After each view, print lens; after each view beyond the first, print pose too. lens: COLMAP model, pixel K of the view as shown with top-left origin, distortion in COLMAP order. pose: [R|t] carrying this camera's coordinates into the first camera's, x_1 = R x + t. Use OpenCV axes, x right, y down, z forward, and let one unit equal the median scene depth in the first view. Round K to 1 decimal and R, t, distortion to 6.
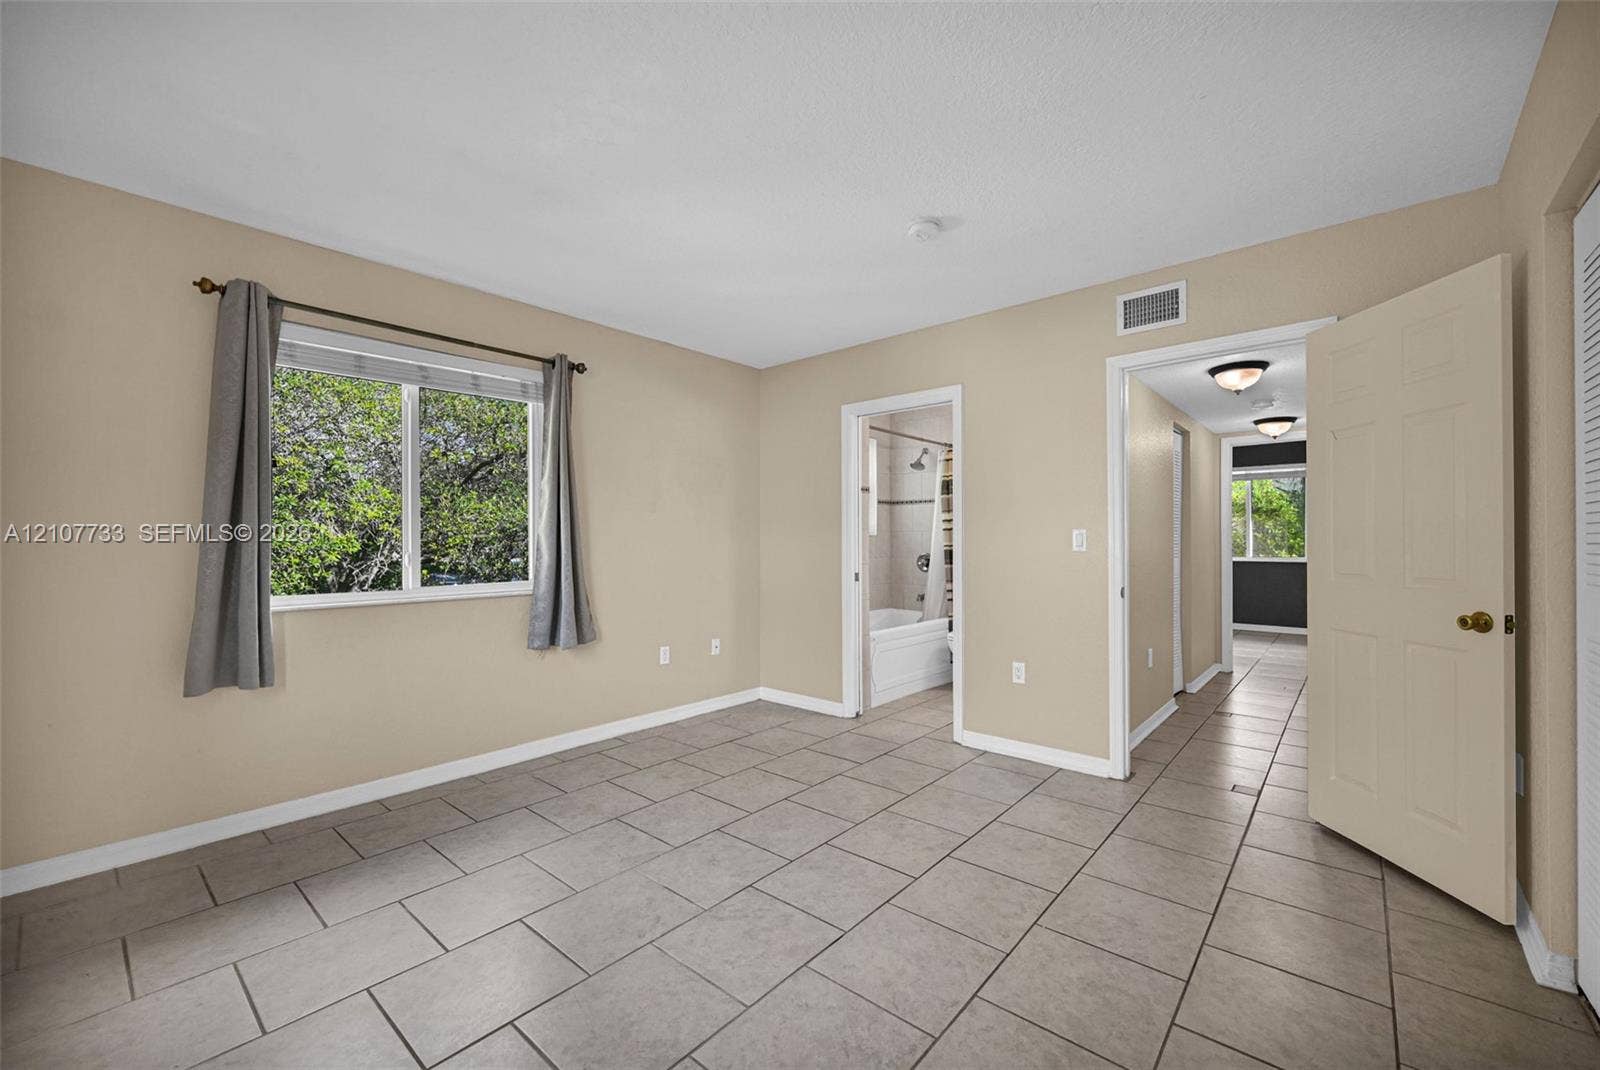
lens RADIAL K [[629.3, 0, 794.5], [0, 629.3, 540.9], [0, 0, 1]] dist [-0.000395, -0.000082]
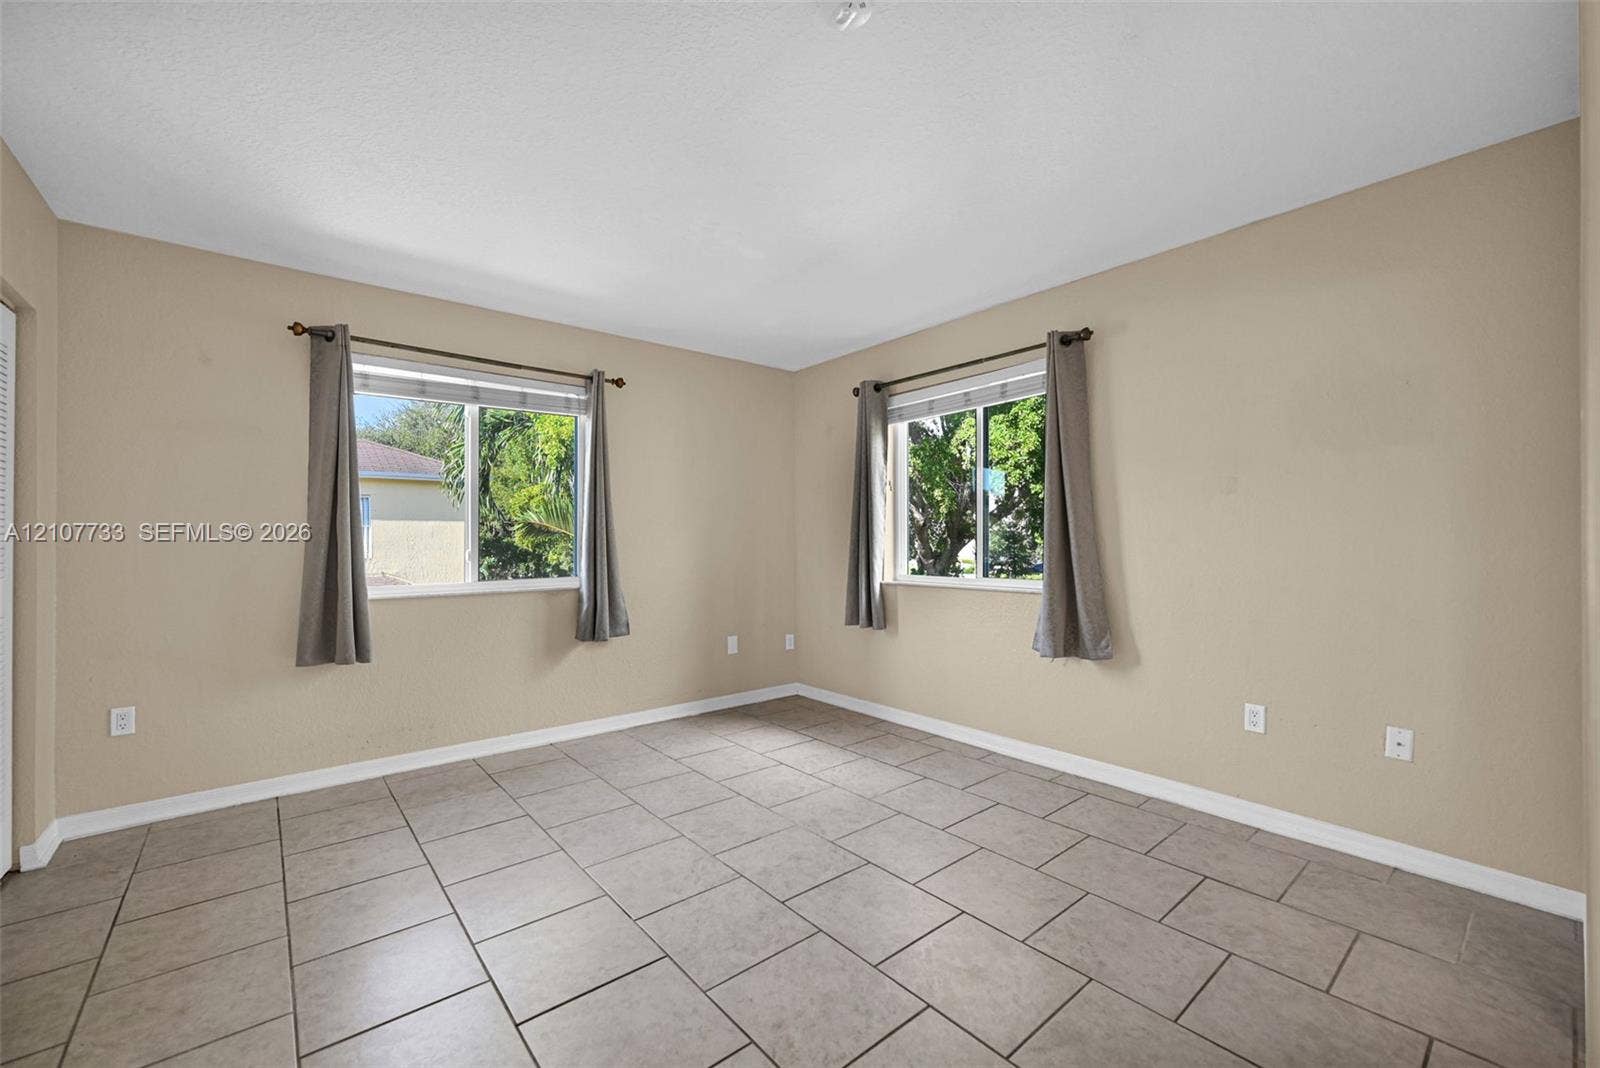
lens RADIAL K [[629.3, 0, 794.5], [0, 629.3, 539.9], [0, 0, 1]] dist [-0.000395, -0.000082]
pose [[-0.130953, 0.004999, -0.991376, 0.614046], [0.002840, 0.999985, 0.004667, -0.000150], [0.991385, -0.002204, -0.130965, 0.808310]]
